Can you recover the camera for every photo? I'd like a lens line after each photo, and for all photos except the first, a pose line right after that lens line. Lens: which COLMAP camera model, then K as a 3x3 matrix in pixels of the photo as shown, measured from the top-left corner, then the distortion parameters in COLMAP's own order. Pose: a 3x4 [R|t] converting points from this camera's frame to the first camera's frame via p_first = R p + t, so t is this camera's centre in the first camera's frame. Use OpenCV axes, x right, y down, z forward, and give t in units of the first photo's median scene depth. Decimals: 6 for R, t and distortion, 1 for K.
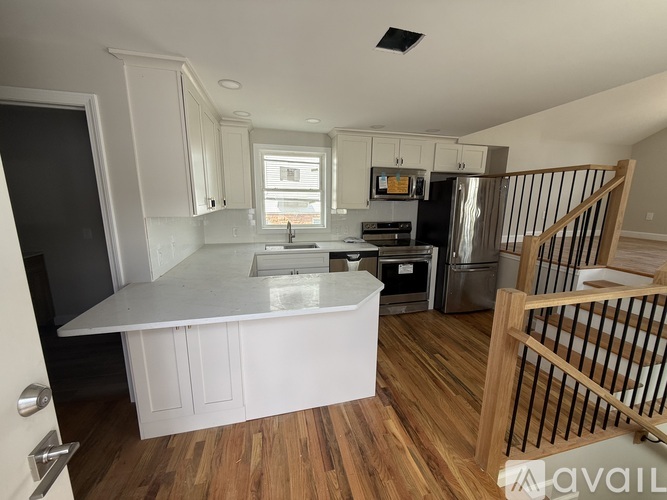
lens RADIAL K [[268.0, 0, 335.8], [0, 268.0, 252.1], [0, 0, 1]] dist [0.006809, 0.000498]
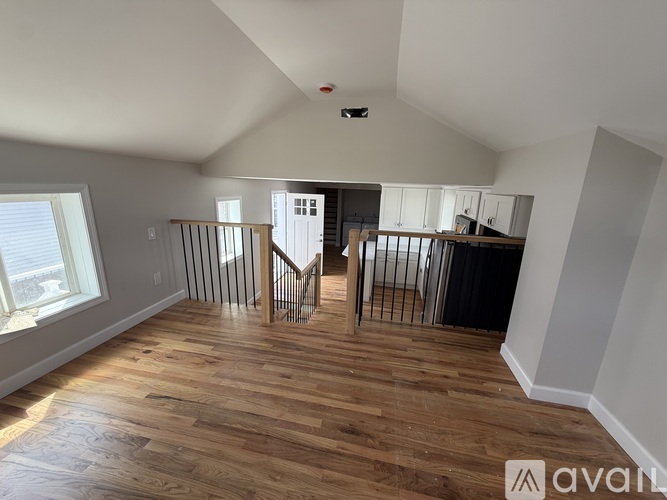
lens RADIAL K [[268.0, 0, 335.8], [0, 268.0, 252.1], [0, 0, 1]] dist [0.006809, 0.000498]
pose [[-0.433197, 0.202241, -0.878316, 1.484995], [-0.204630, 0.926982, 0.314374, -0.427523], [0.877762, 0.315916, -0.360181, 1.000406]]
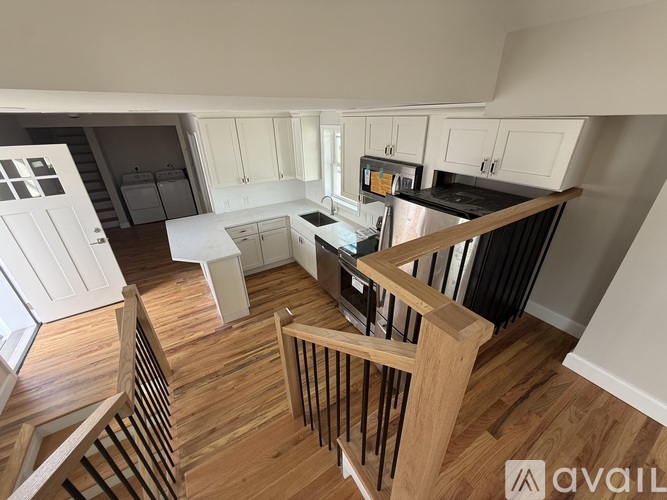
lens RADIAL K [[268.0, 0, 335.8], [0, 268.0, 252.1], [0, 0, 1]] dist [0.006809, 0.000498]
pose [[0.307106, 0.422396, -0.852800, 0.928818], [-0.162391, 0.906221, 0.390376, -0.355847], [0.937718, 0.018600, 0.346899, 0.642206]]
